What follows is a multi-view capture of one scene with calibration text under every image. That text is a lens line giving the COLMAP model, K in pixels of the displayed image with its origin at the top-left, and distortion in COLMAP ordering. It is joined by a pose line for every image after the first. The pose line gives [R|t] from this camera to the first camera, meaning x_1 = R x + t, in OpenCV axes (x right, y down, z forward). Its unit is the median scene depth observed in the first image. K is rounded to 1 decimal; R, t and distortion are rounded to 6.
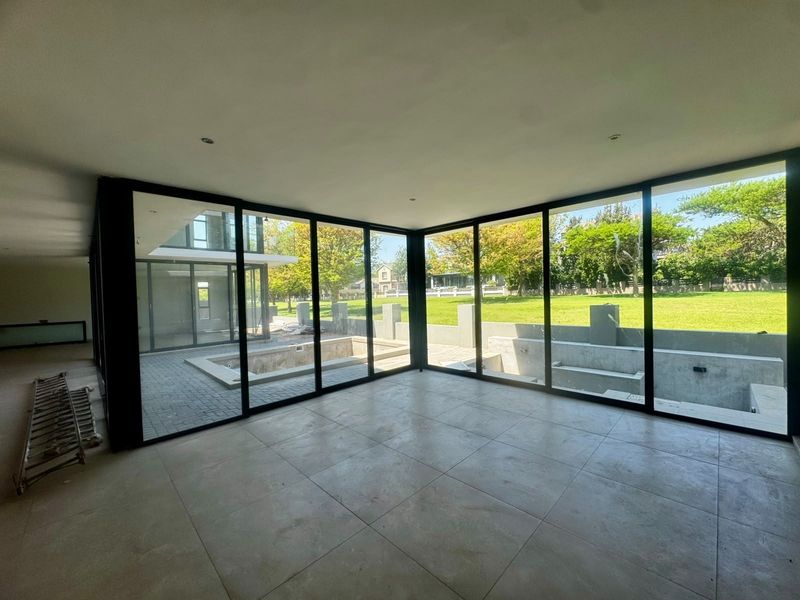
lens RADIAL K [[319.8, 0, 399.4], [0, 319.8, 299.2], [0, 0, 1]] dist [-0.002372, 0.000410]
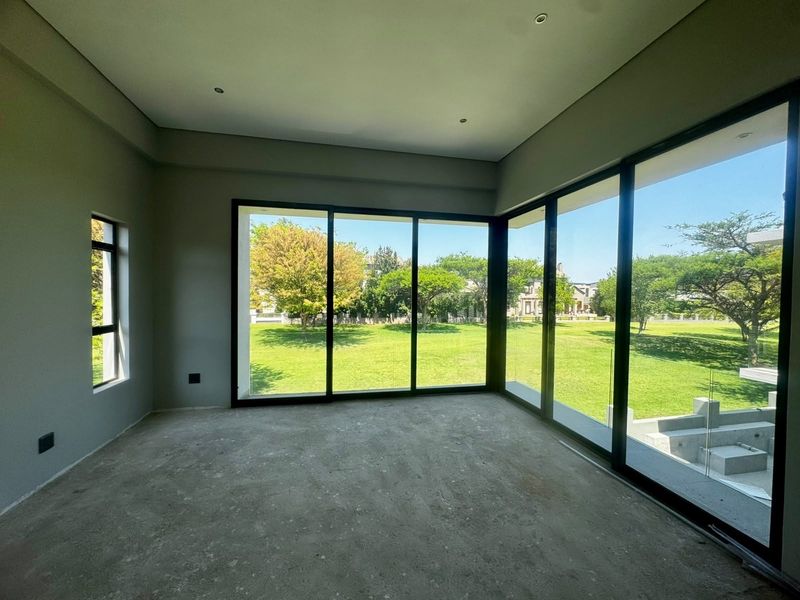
lens RADIAL K [[319.8, 0, 401.5], [0, 319.8, 298.8], [0, 0, 1]] dist [-0.002372, 0.000410]
pose [[0.531770, 0.020184, 0.846649, -1.017654], [-0.018575, 0.999753, -0.012167, -0.301698], [-0.846685, -0.009256, 0.532013, 1.002748]]
